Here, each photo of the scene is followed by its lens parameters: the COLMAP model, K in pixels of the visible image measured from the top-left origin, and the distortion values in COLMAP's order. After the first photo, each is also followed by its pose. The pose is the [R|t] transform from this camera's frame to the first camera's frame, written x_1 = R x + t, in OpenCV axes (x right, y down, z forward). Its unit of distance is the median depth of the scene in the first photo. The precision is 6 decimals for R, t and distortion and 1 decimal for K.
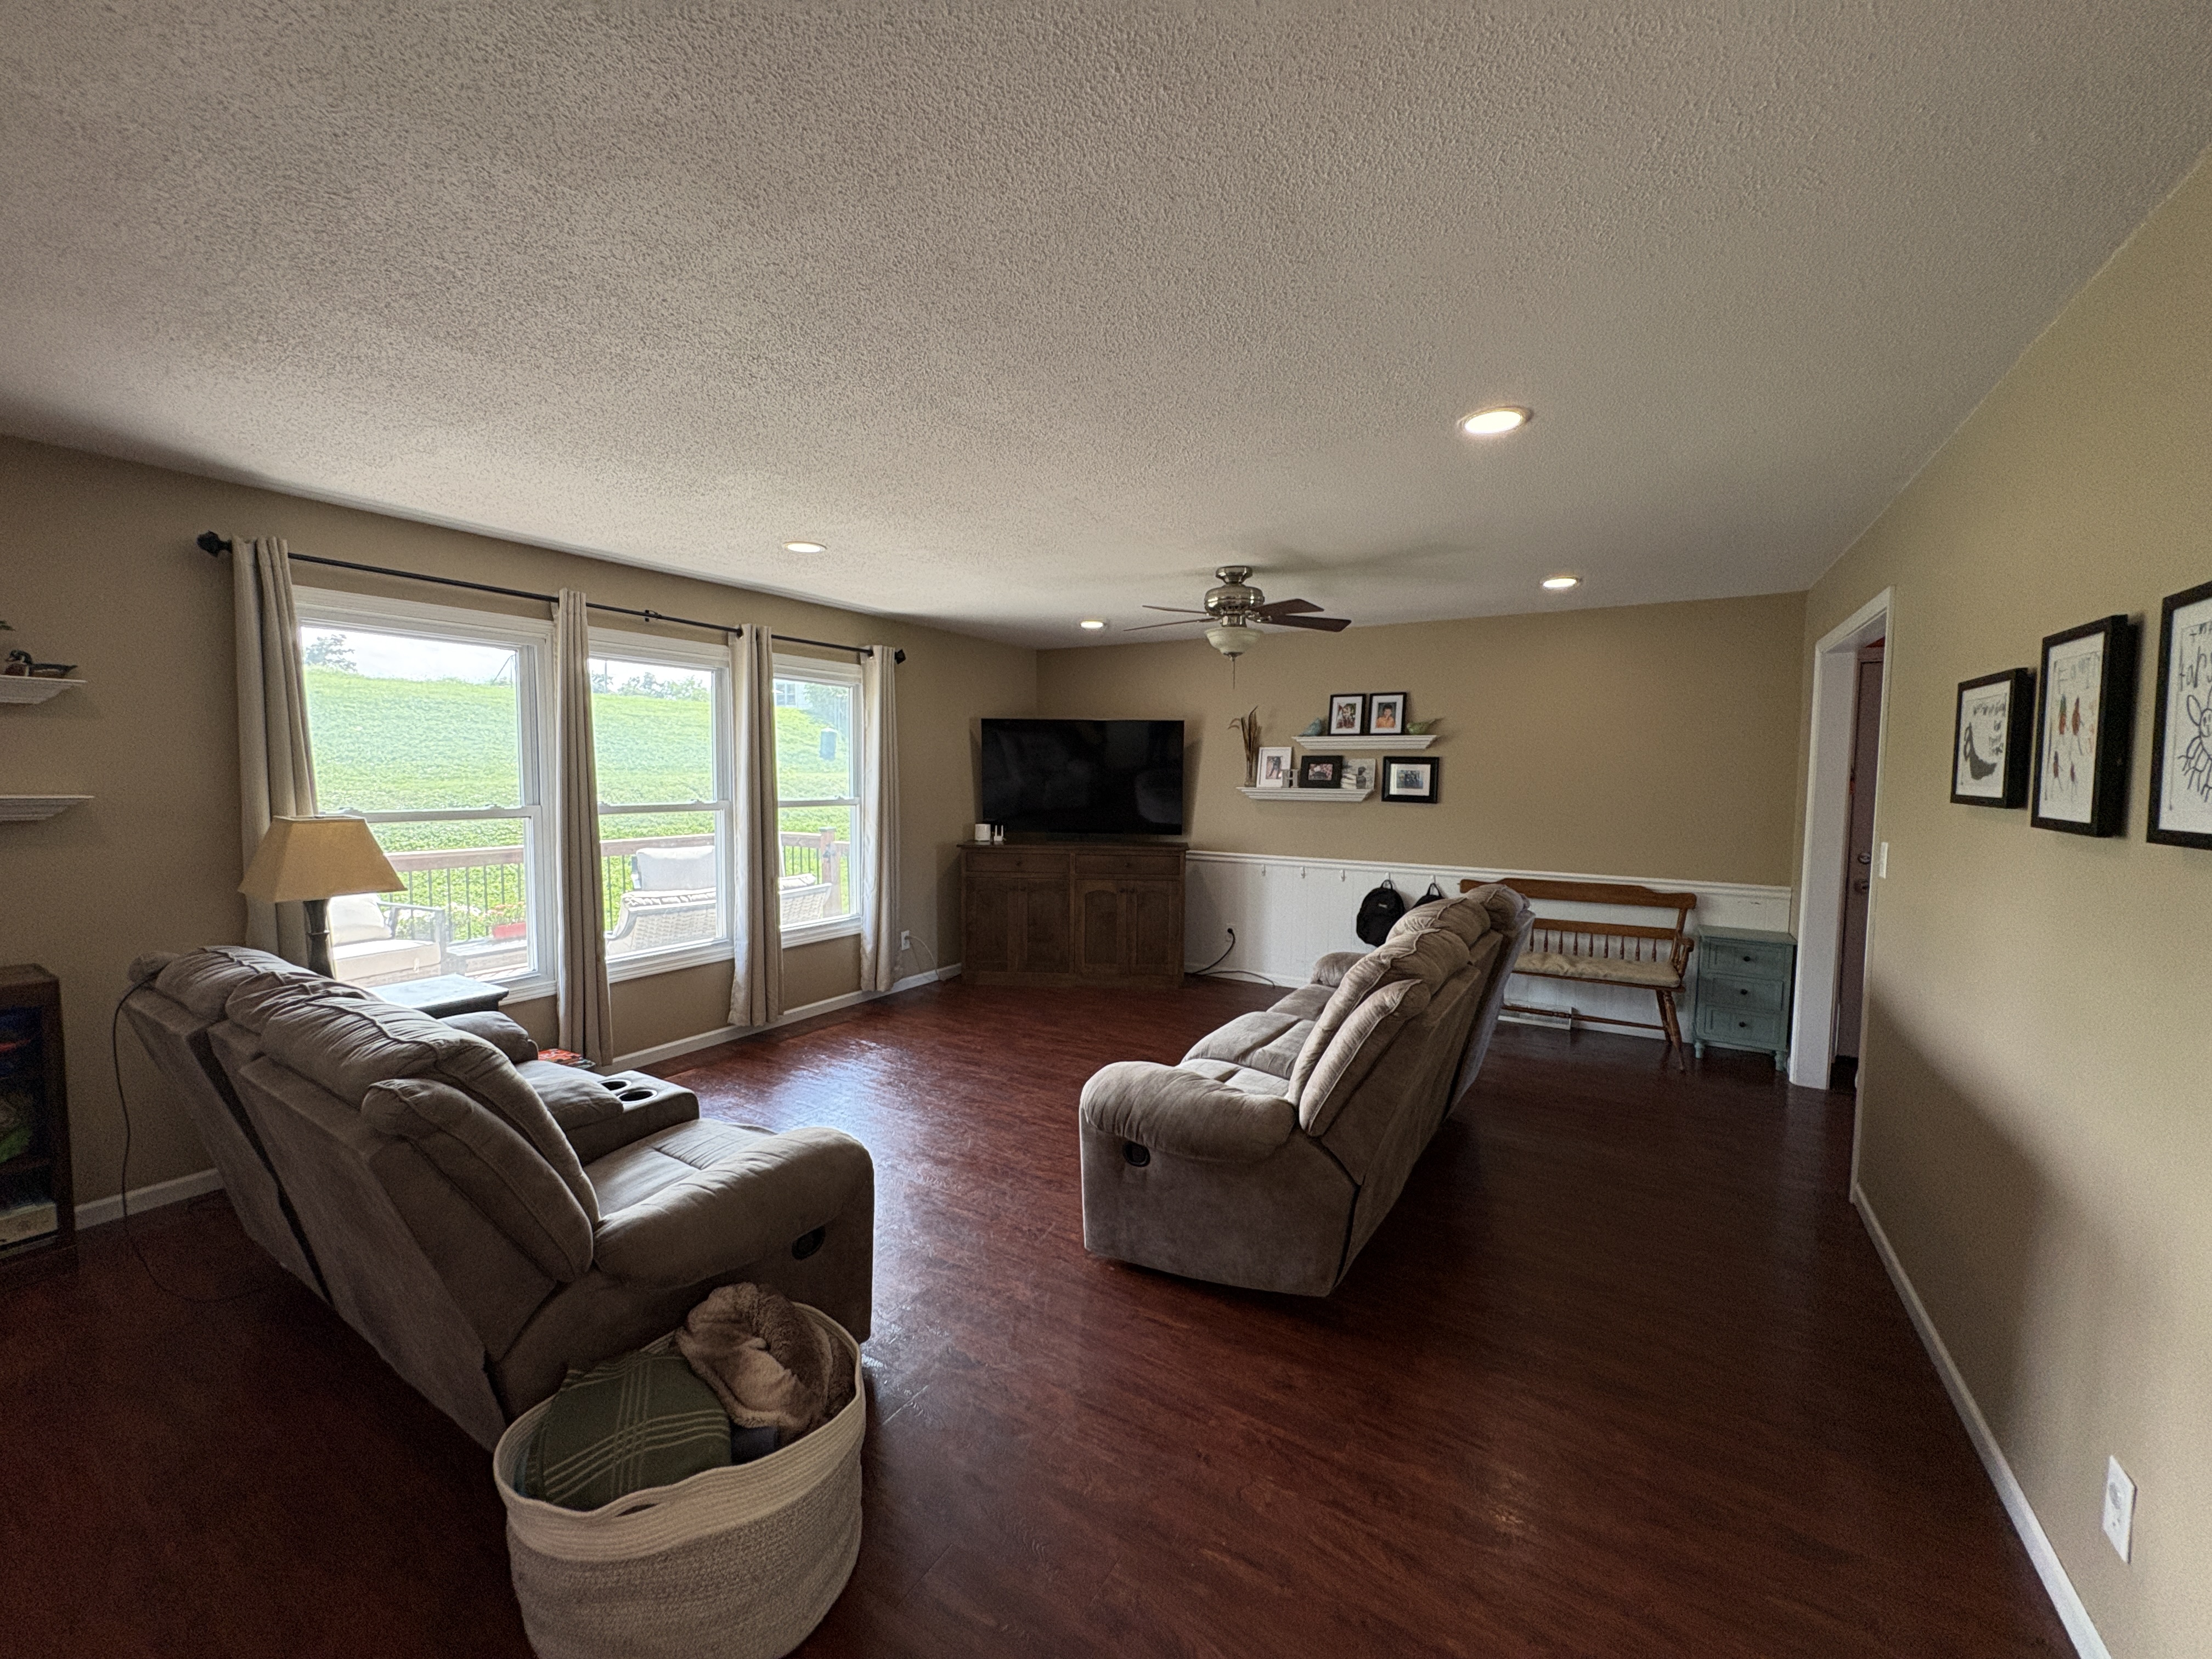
lens RADIAL K [[874.1, 0, 1107.5], [0, 874.1, 821.0], [0, 0, 1]] dist [0.001114, 0.000099]
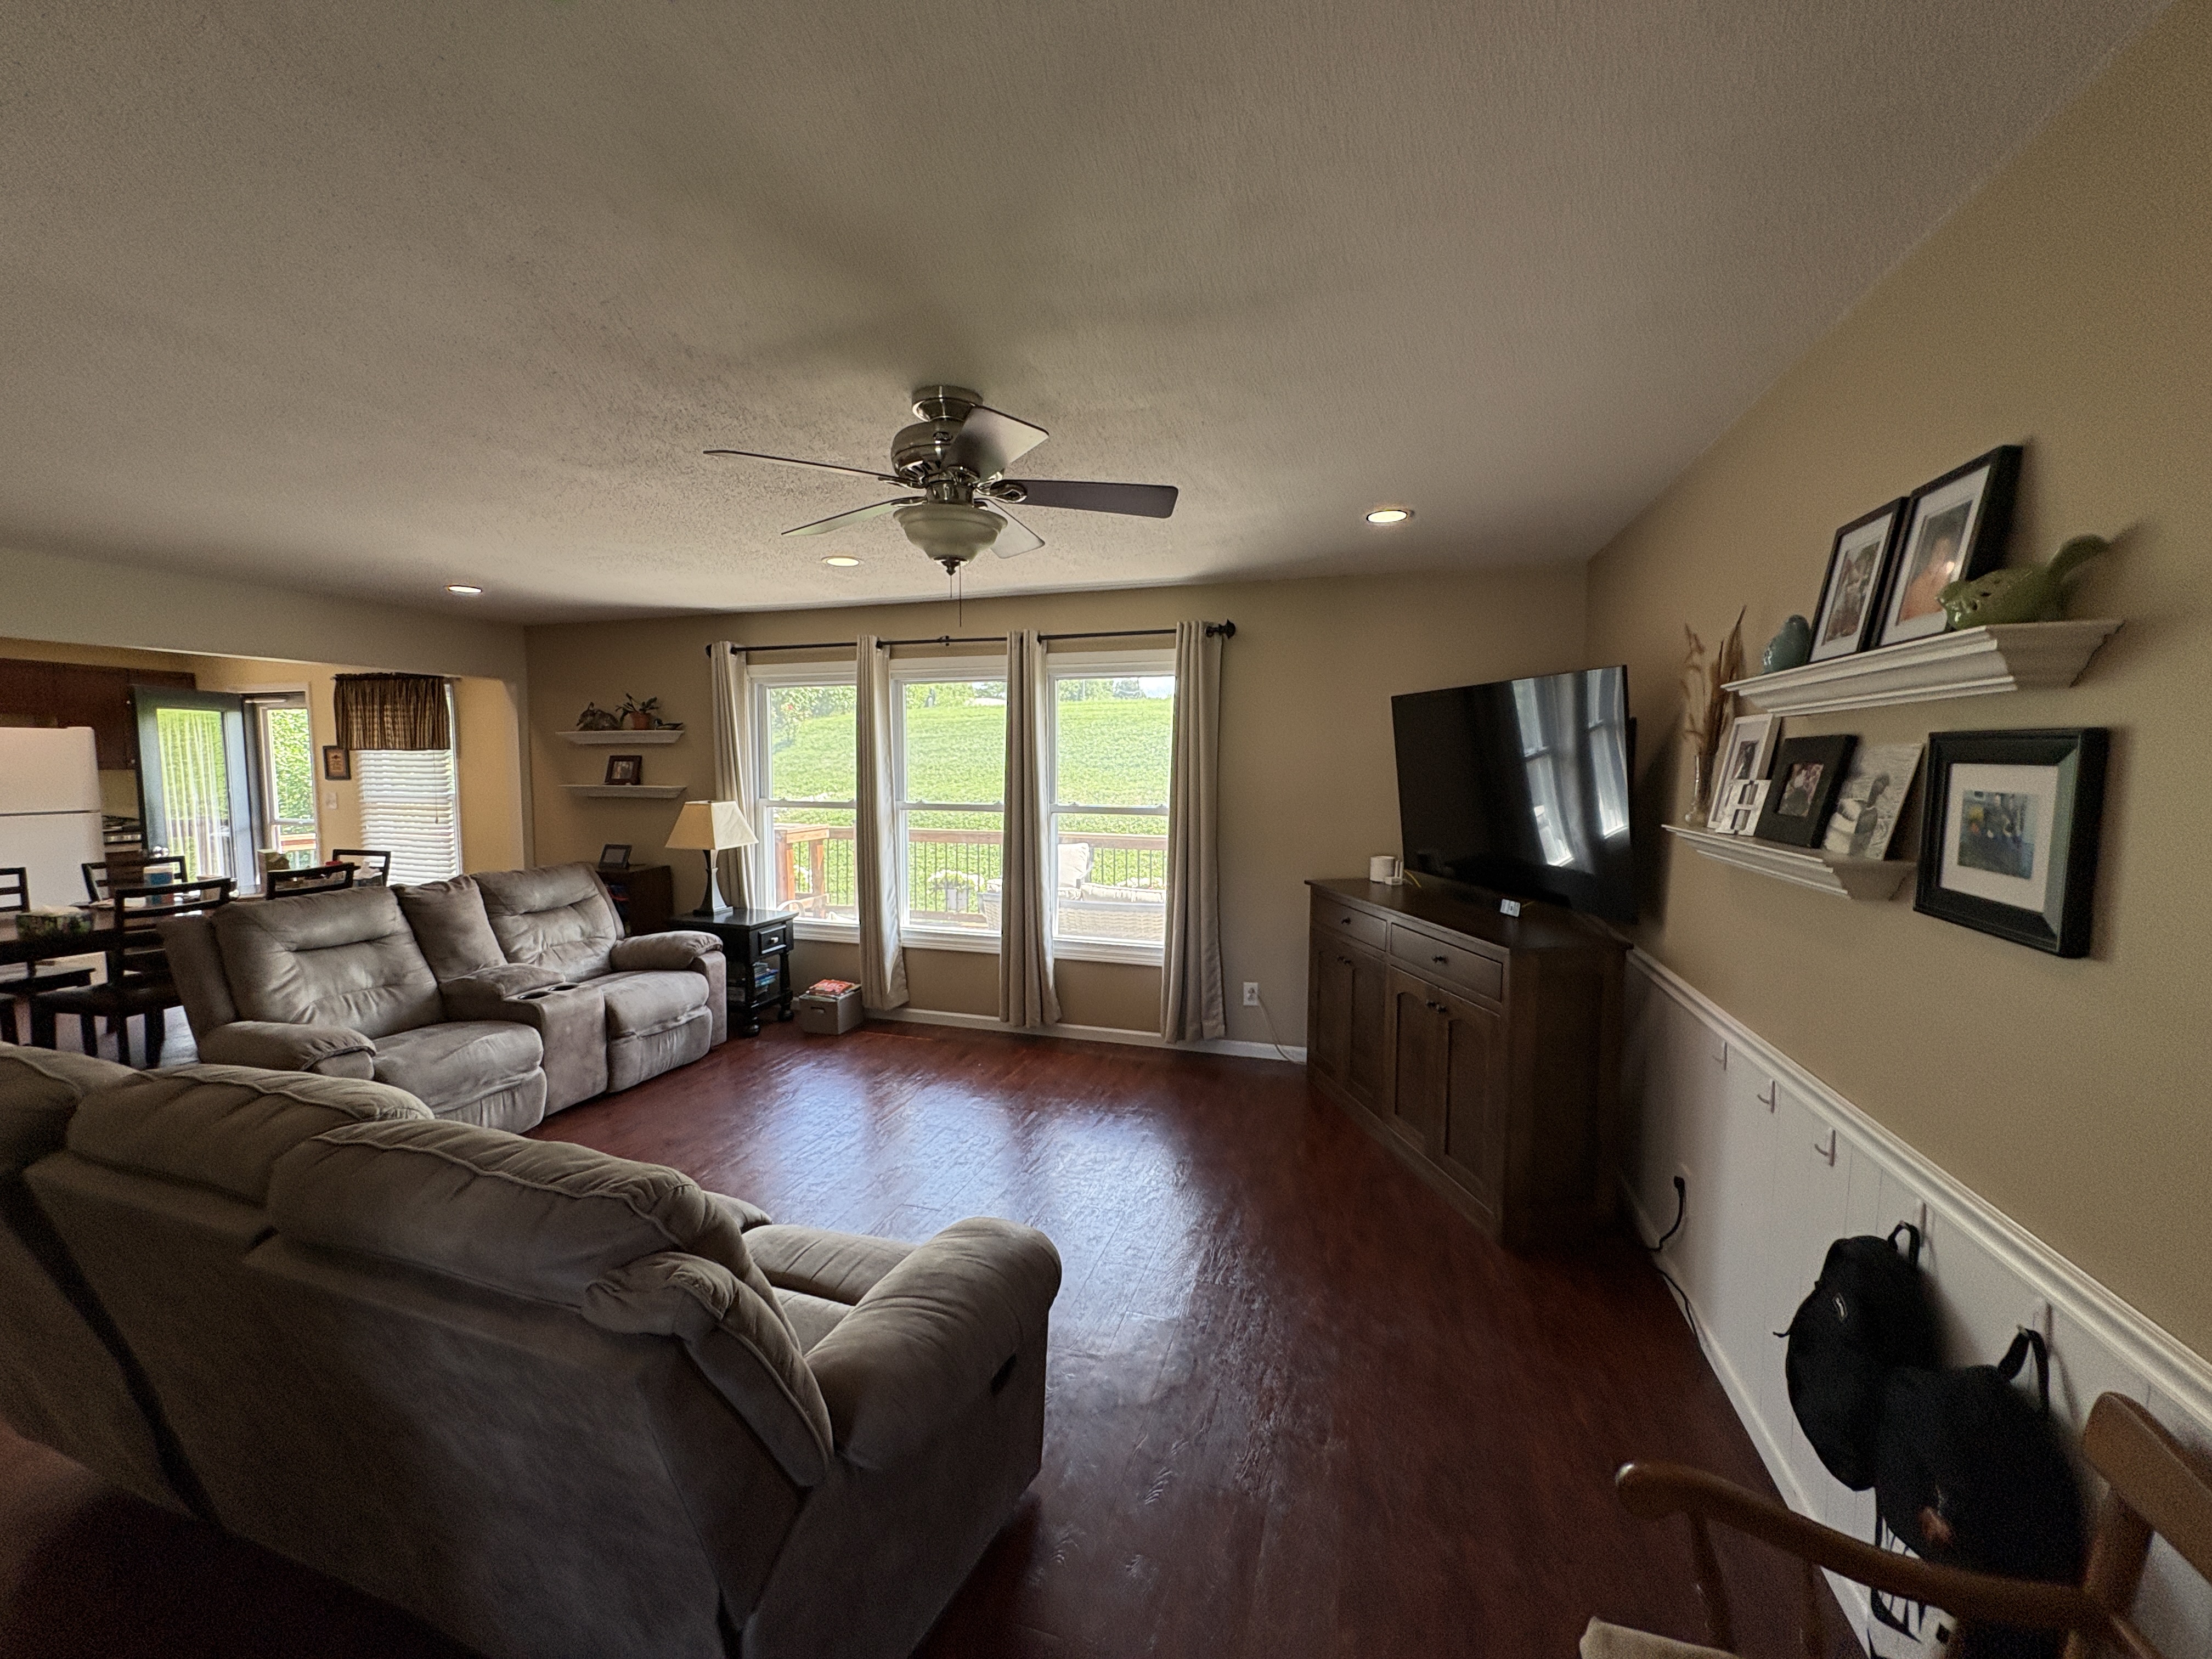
lens RADIAL K [[874.1, 0, 1103.4], [0, 874.1, 838.1], [0, 0, 1]] dist [0.001114, 0.000099]
pose [[0.230657, 0.076278, -0.970041, 0.518176], [-0.056391, 0.996295, 0.064934, -0.048252], [0.971400, 0.039724, 0.234104, 0.734097]]
